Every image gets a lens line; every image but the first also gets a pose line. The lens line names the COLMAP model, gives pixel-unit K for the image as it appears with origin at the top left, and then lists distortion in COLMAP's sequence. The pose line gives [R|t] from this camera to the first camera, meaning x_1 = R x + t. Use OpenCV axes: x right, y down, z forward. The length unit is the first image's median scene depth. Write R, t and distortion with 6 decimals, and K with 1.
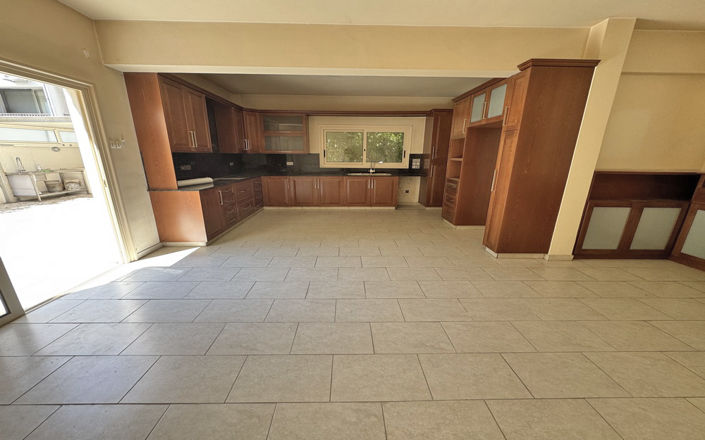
lens RADIAL K [[278.7, 0, 349.9], [0, 278.7, 253.3], [0, 0, 1]] dist [-0.000107, 0.000313]
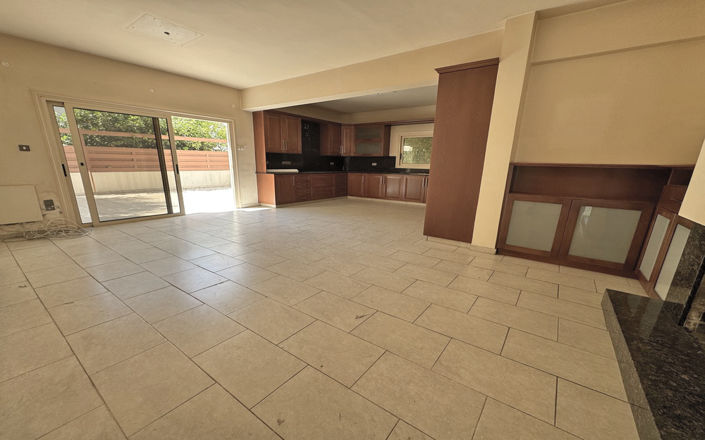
lens RADIAL K [[278.7, 0, 349.9], [0, 278.7, 253.3], [0, 0, 1]] dist [-0.000107, 0.000313]
pose [[0.793738, 0.193412, -0.576690, 0.959876], [-0.213535, 0.976359, 0.033551, 0.098611], [0.569546, 0.096513, 0.816274, -0.099814]]
